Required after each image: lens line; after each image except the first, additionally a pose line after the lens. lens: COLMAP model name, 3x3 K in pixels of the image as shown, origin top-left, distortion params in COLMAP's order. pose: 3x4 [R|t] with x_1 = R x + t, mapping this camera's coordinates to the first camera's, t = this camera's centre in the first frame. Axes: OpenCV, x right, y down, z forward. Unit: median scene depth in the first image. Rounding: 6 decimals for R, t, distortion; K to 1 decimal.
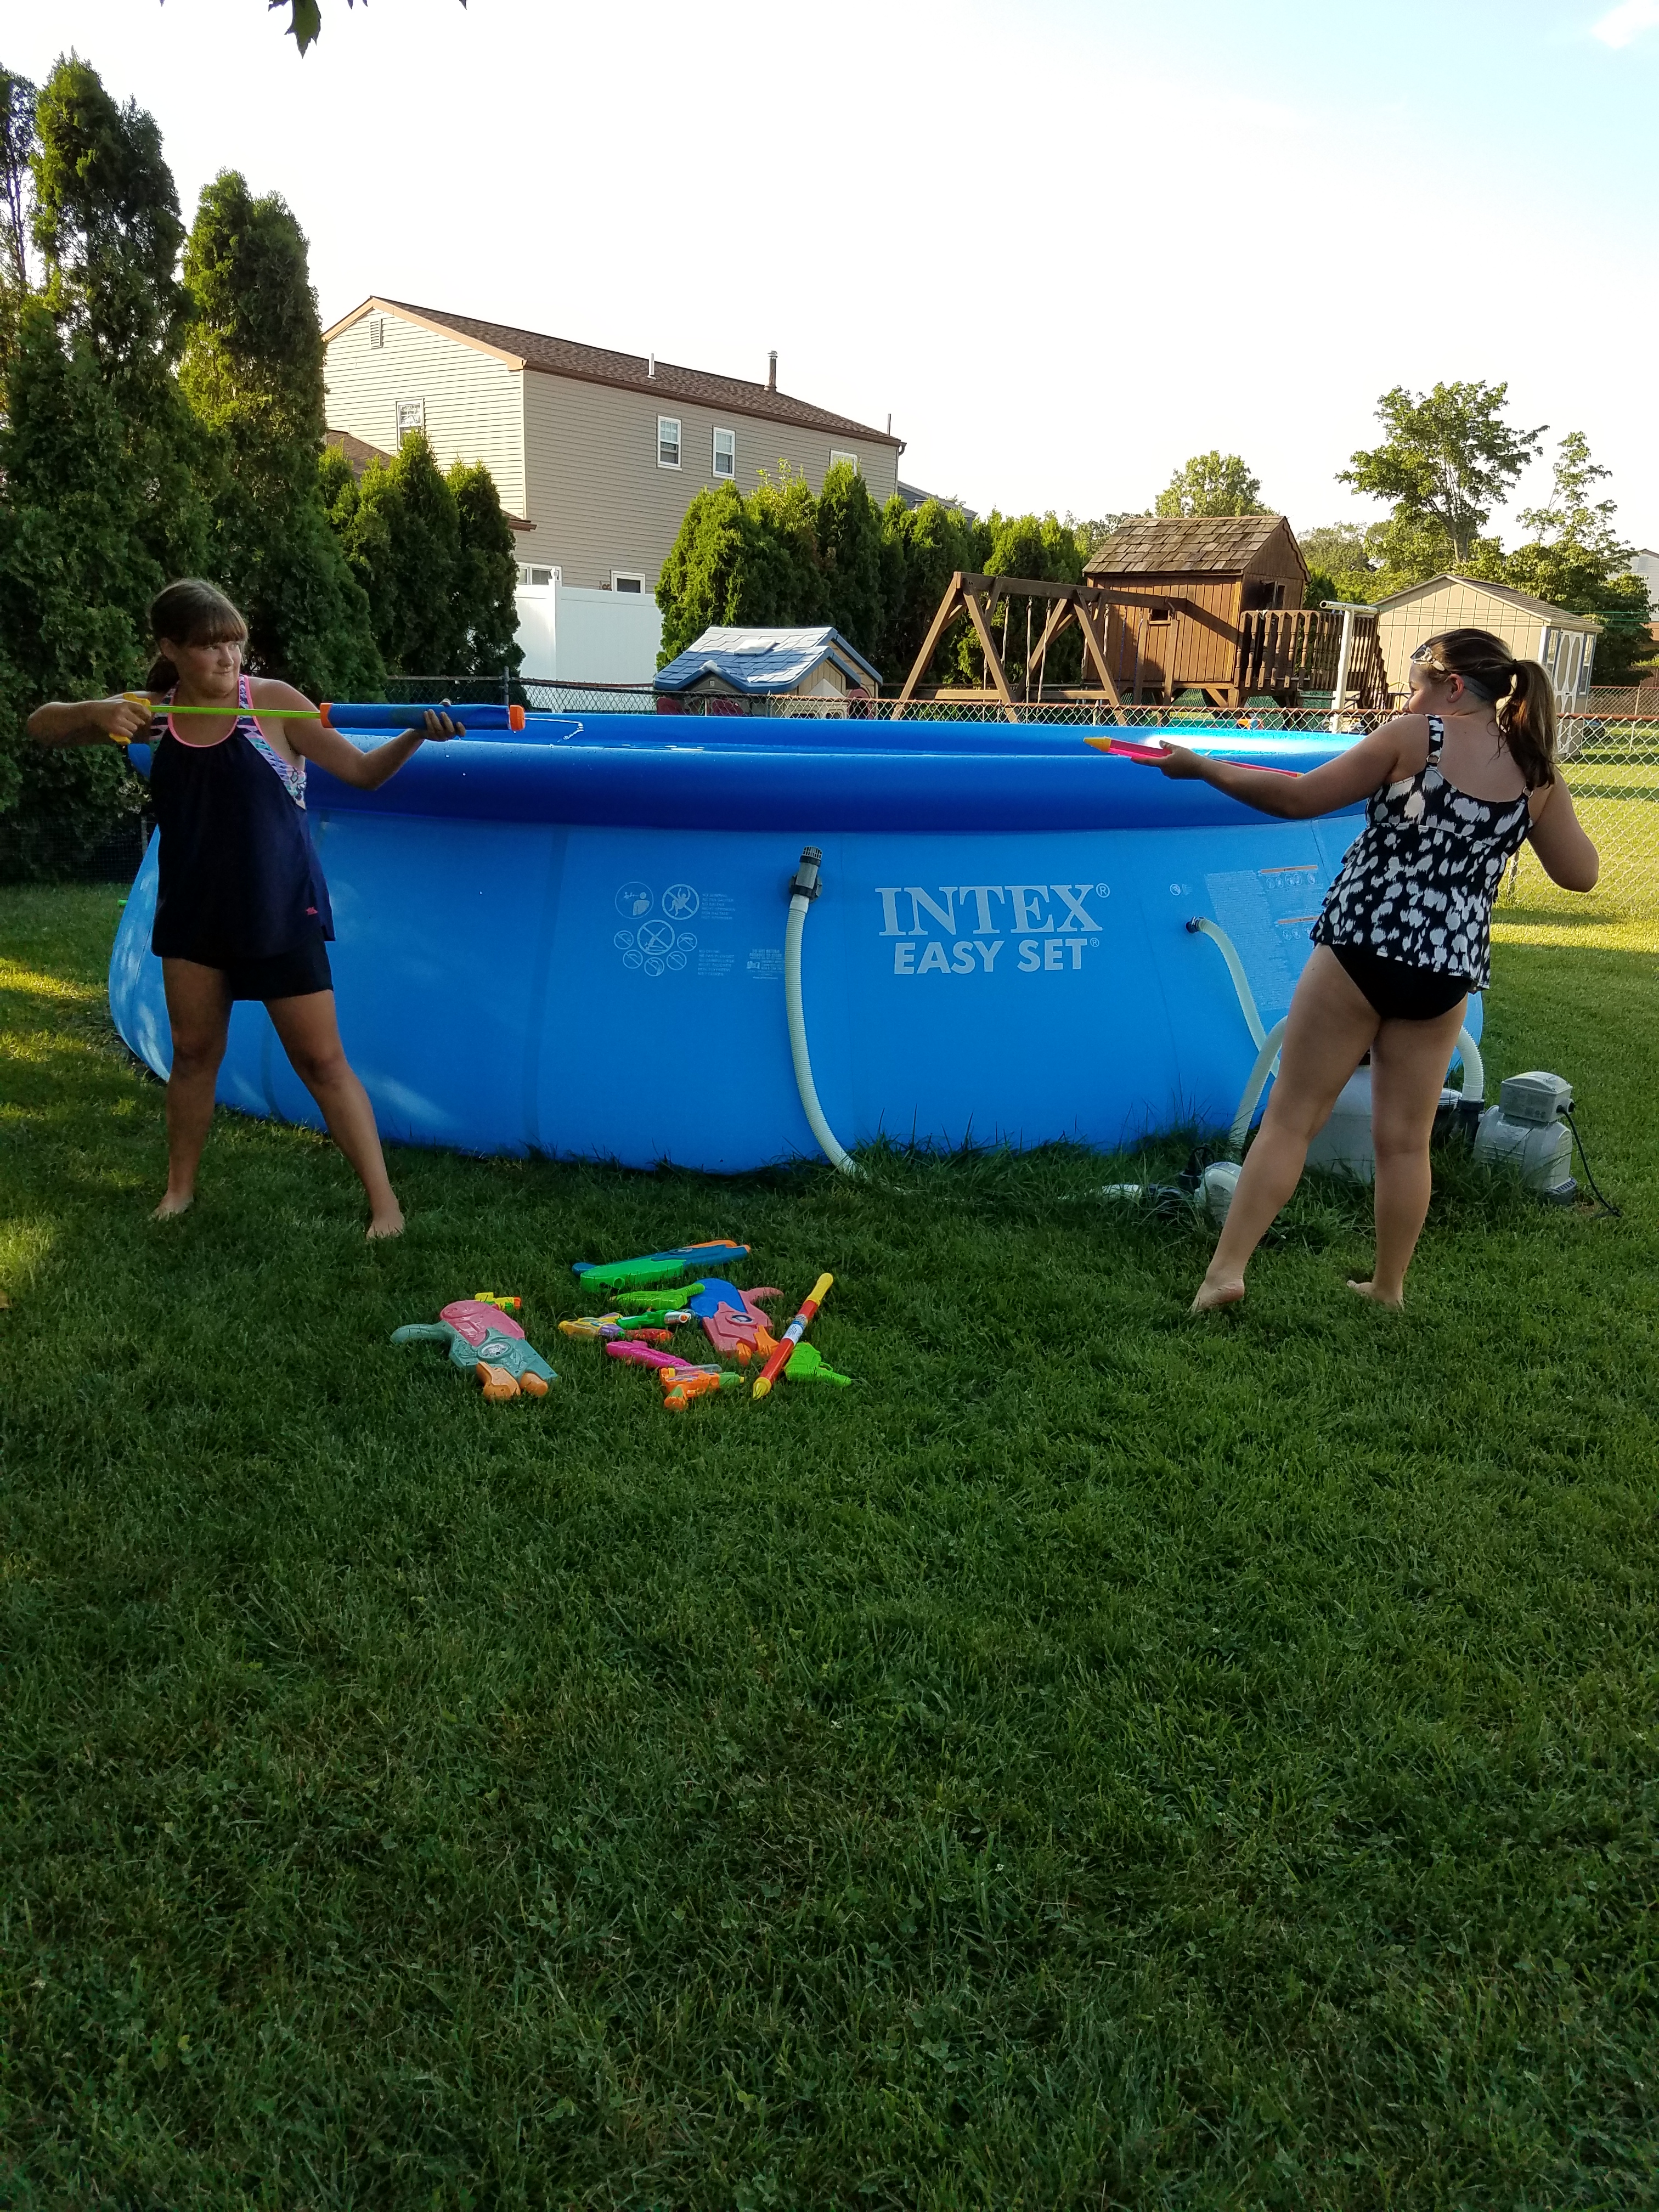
lens RADIAL K [[1689.7, 0, 831.3], [0, 1689.7, 1292.6], [0, 0, 1]] dist [0.139558, -0.150417]
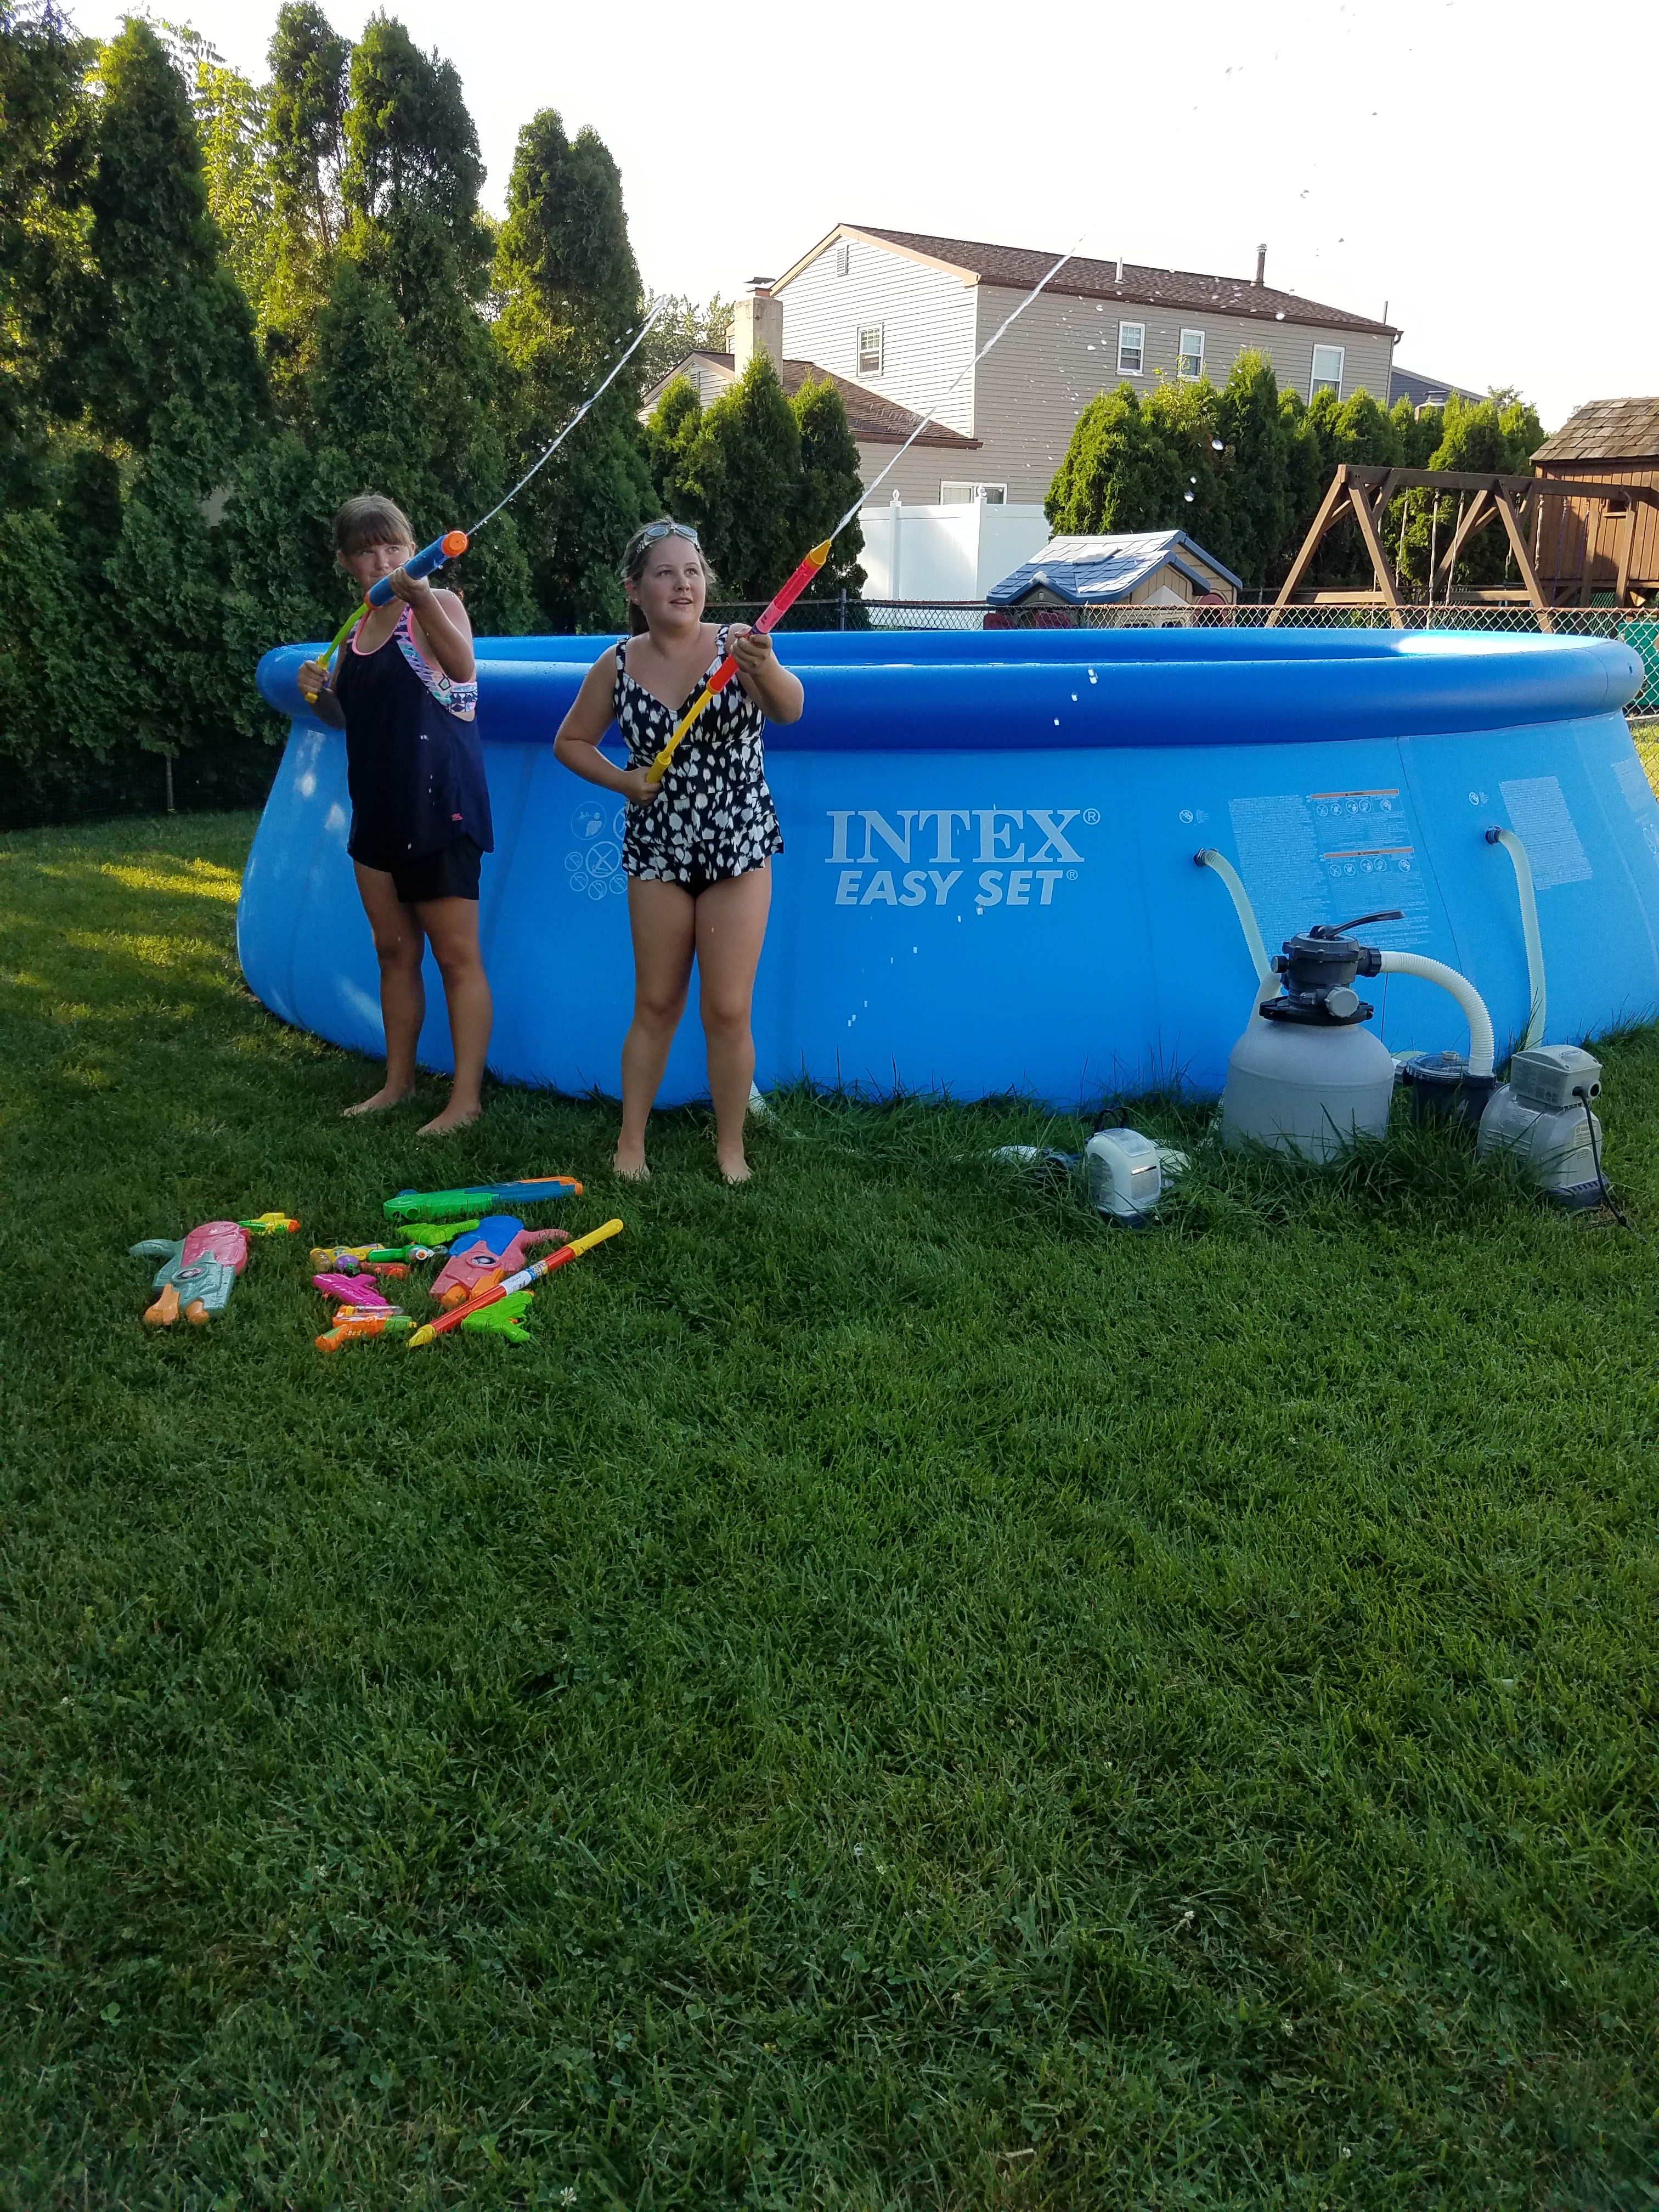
lens RADIAL K [[1644.8, 0, 823.6], [0, 1644.8, 1300.1], [0, 0, 1]] dist [0.104530, -0.132425]
pose [[0.954723, 0.093980, -0.282261, 0.174802], [-0.078248, 0.994712, 0.066526, -0.017670], [0.287020, -0.041427, 0.957028, 0.067198]]
